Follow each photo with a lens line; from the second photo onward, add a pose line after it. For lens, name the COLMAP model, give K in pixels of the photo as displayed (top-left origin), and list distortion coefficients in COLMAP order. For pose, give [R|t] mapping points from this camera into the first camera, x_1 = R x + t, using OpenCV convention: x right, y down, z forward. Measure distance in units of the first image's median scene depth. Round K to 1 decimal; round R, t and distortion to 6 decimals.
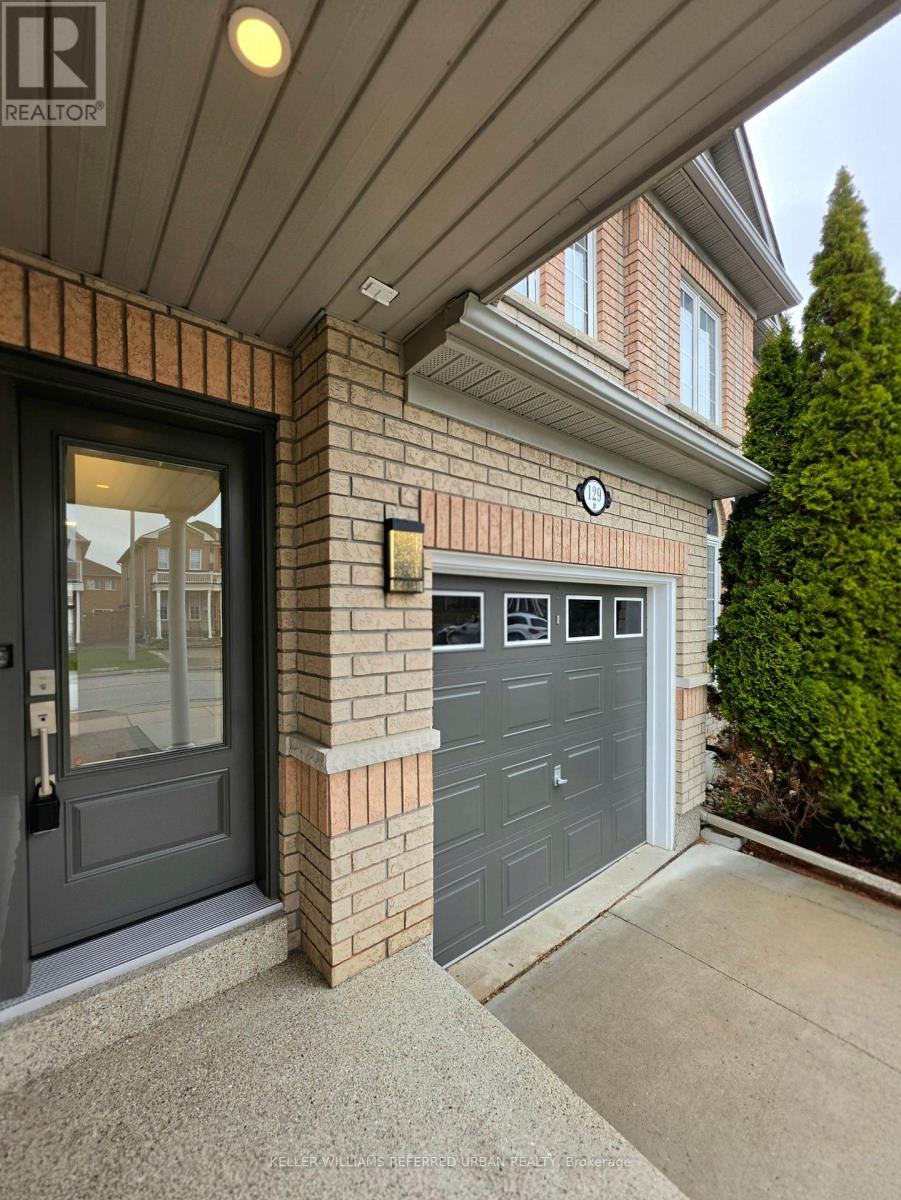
lens RADIAL K [[478.0, 0, 441.1], [0, 478.0, 616.8], [0, 0, 1]] dist [0.000412, 0.000119]
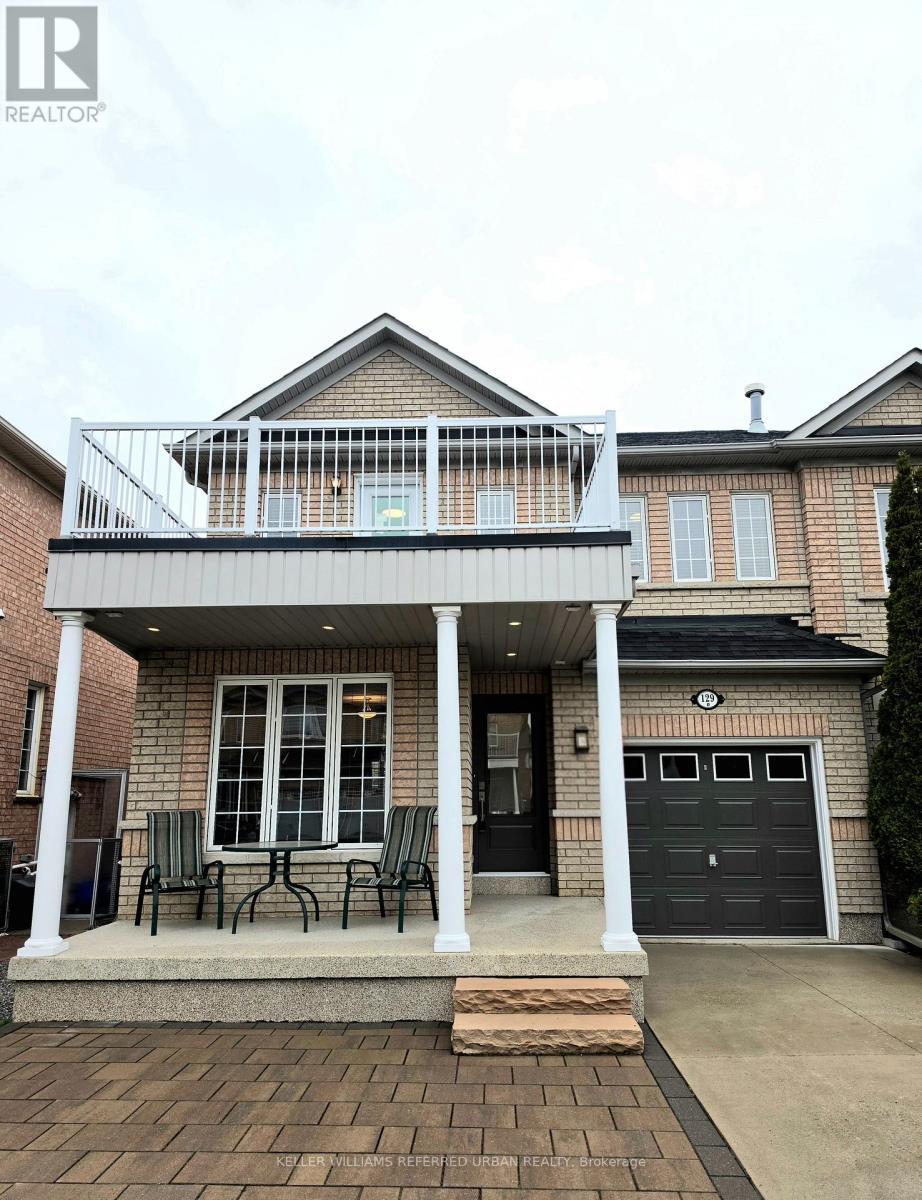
lens RADIAL K [[889.1, 0, 461.3], [0, 889.1, 600.1], [0, 0, 1]] dist [-0.002313, -0.000376]
pose [[0.748883, -0.145030, -0.646638, 2.101554], [-0.006133, 0.974201, -0.225599, 0.176320], [0.662674, 0.172912, 0.728673, -2.475851]]
